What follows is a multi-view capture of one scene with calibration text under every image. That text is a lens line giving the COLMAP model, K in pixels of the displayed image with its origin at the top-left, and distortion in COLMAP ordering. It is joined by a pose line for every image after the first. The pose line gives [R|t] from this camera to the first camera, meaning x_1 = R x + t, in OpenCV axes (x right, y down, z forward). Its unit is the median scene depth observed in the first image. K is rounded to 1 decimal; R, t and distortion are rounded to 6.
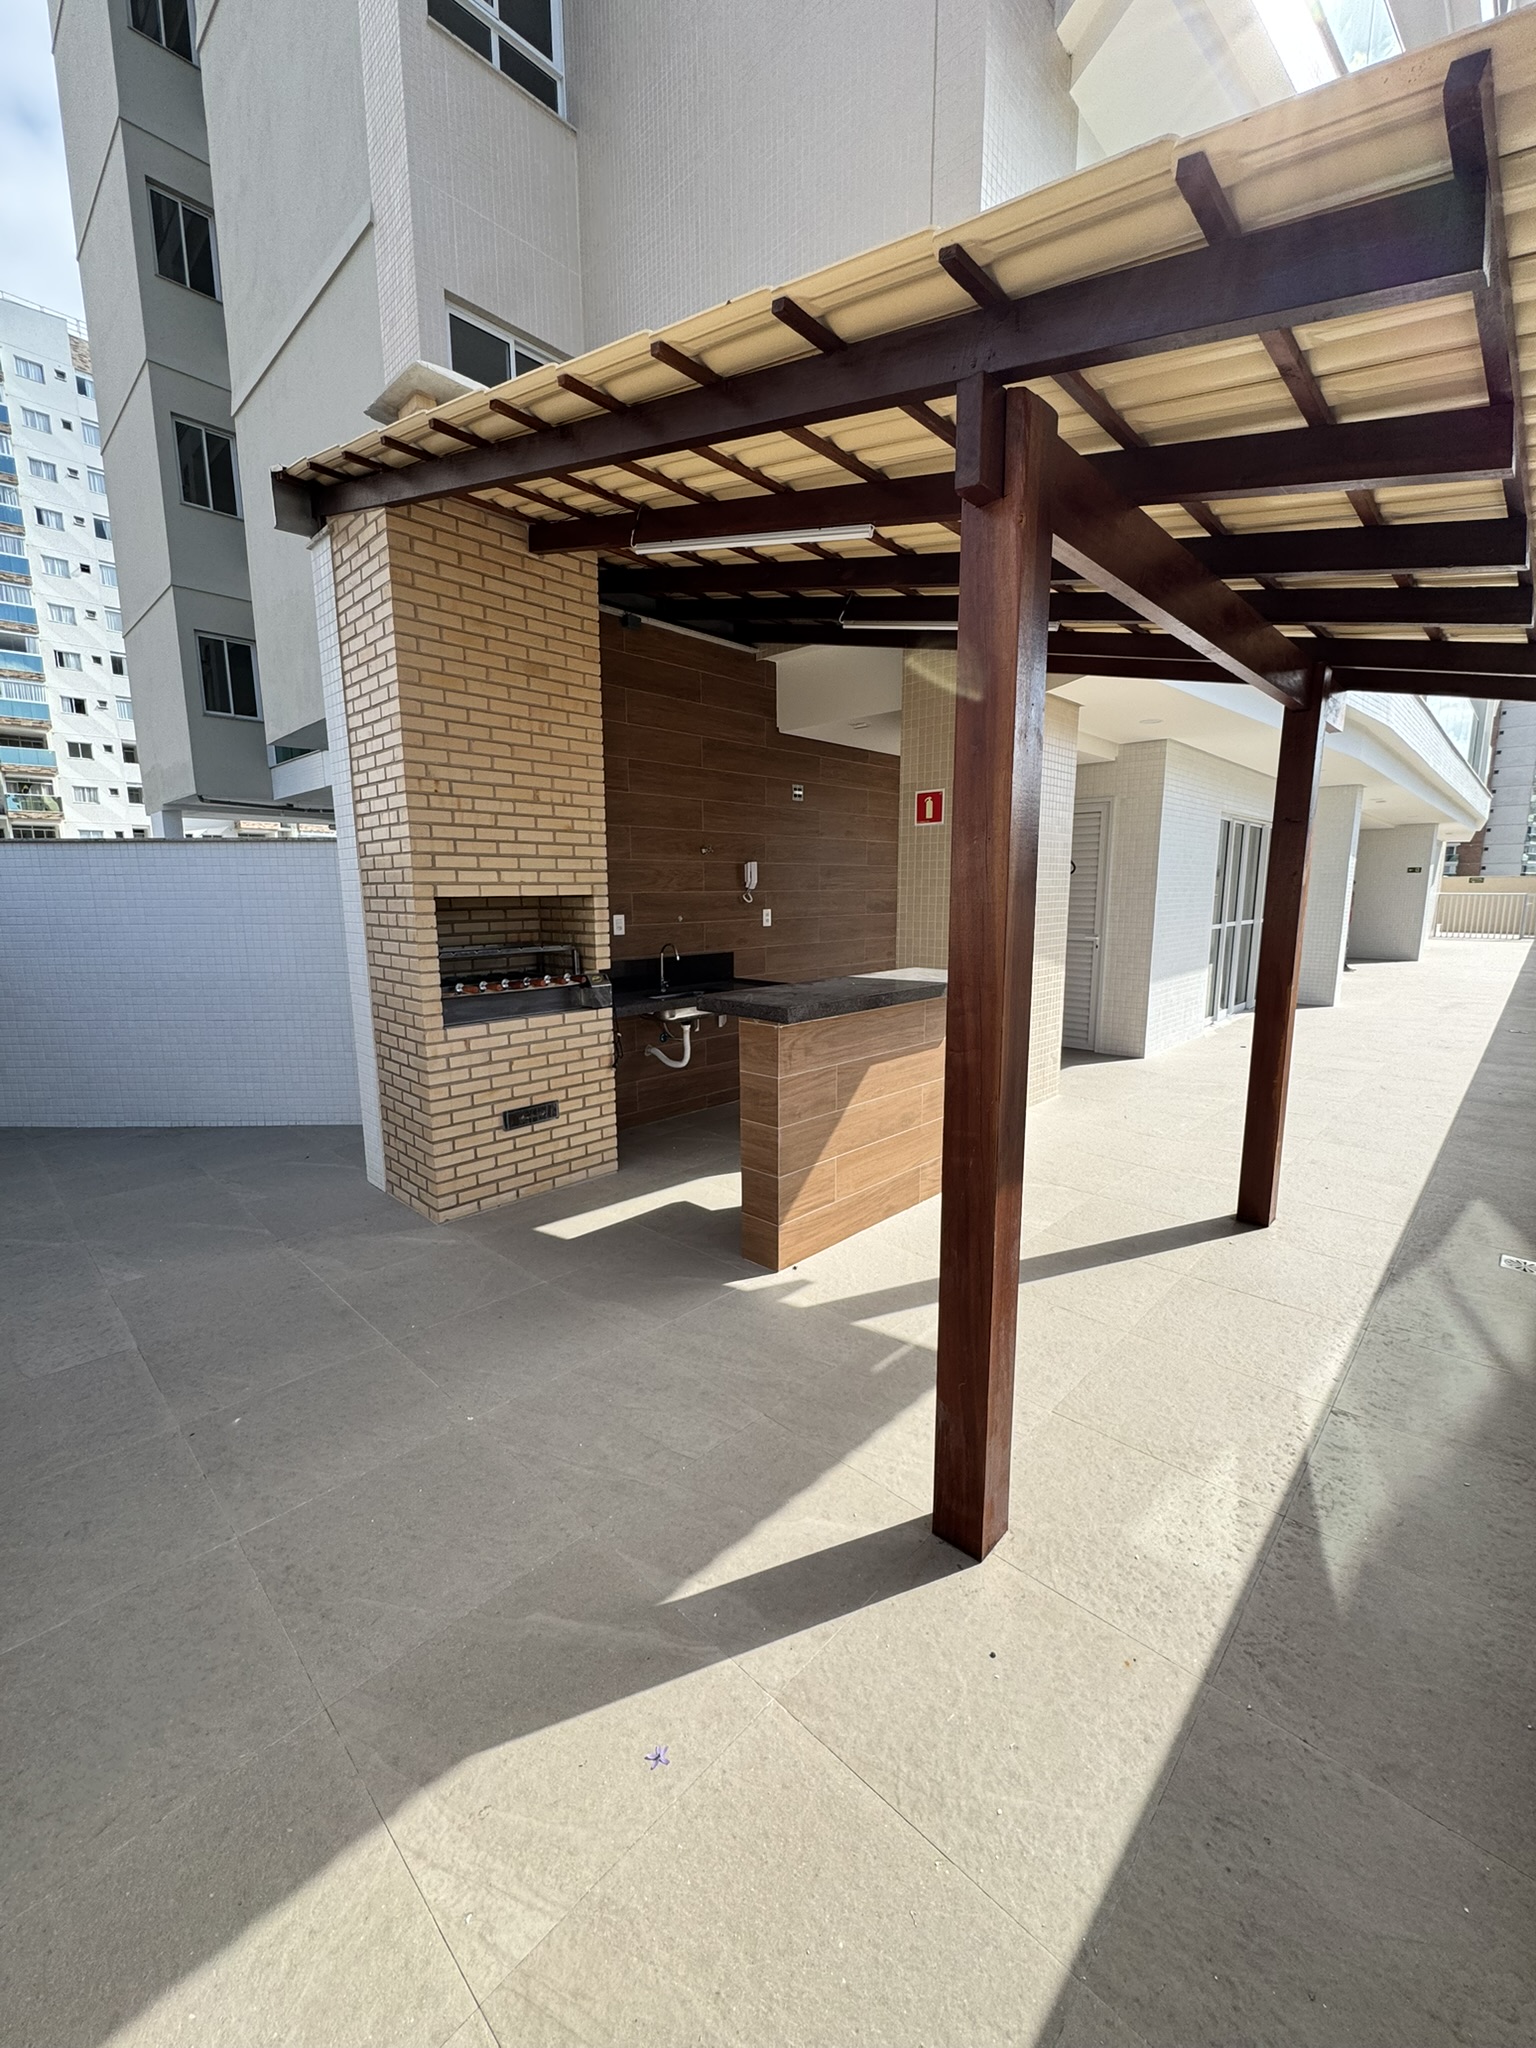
lens RADIAL K [[820.8, 0, 769.3], [0, 820.8, 1024.4], [0, 0, 1]] dist [0.000871, -0.000327]
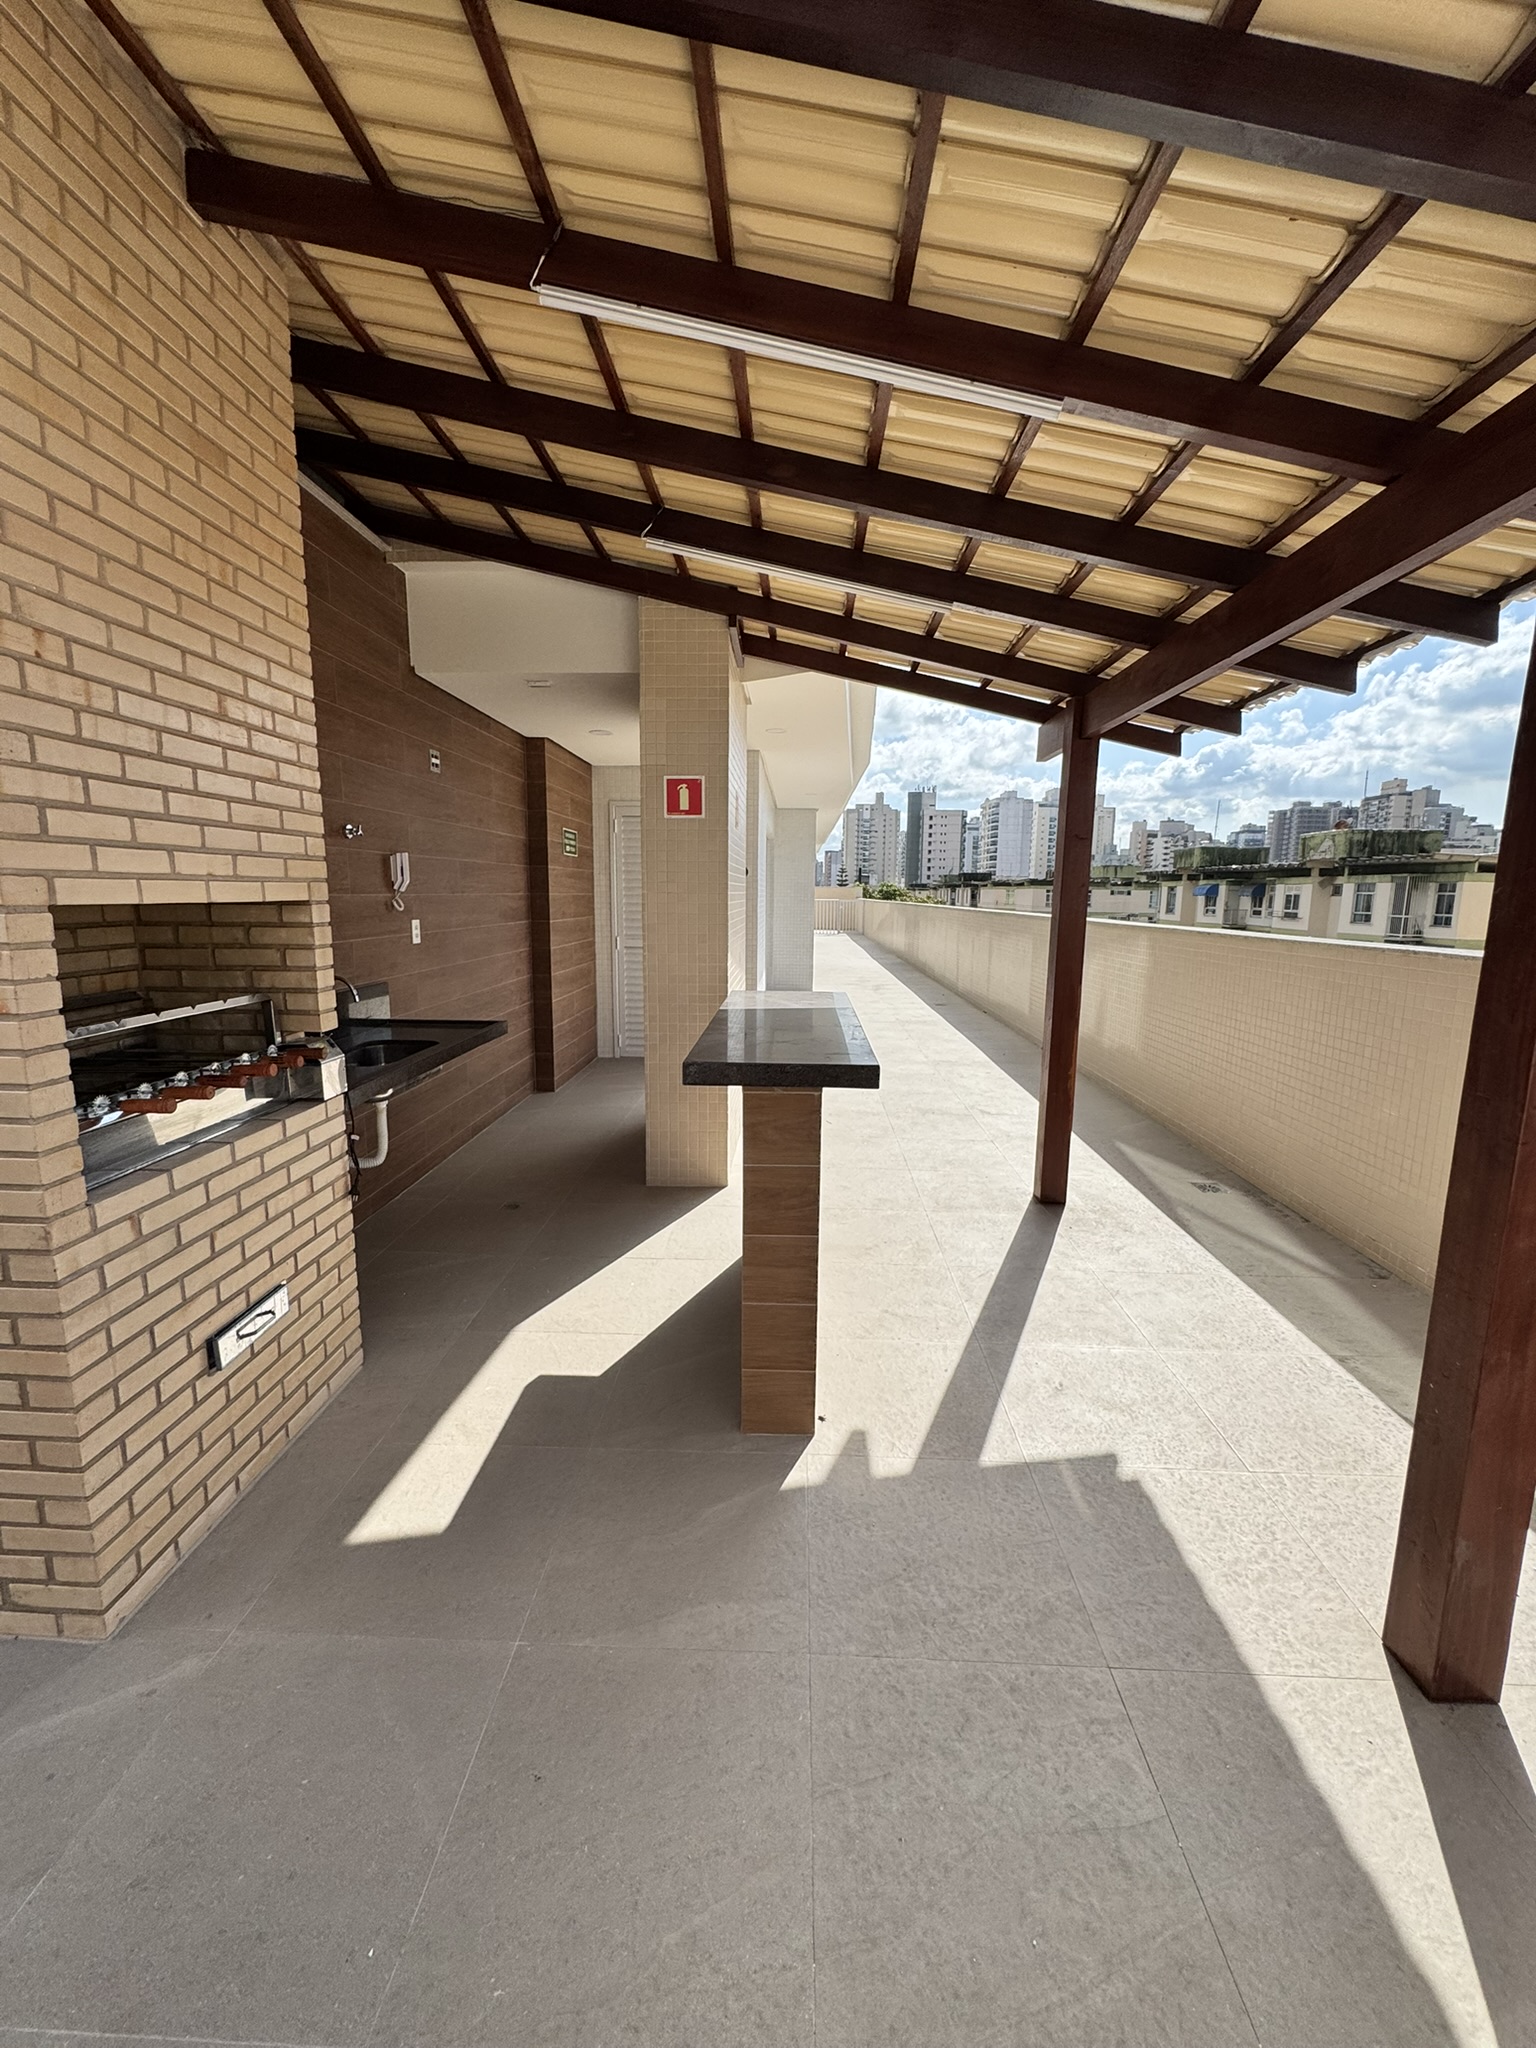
lens RADIAL K [[820.8, 0, 770.0], [0, 820.8, 1023.9], [0, 0, 1]] dist [0.000871, -0.000327]
pose [[0.747828, -0.093621, 0.657258, -0.382037], [0.096256, 0.994836, 0.032186, -0.066434], [-0.656877, 0.039195, 0.752978, 0.402633]]
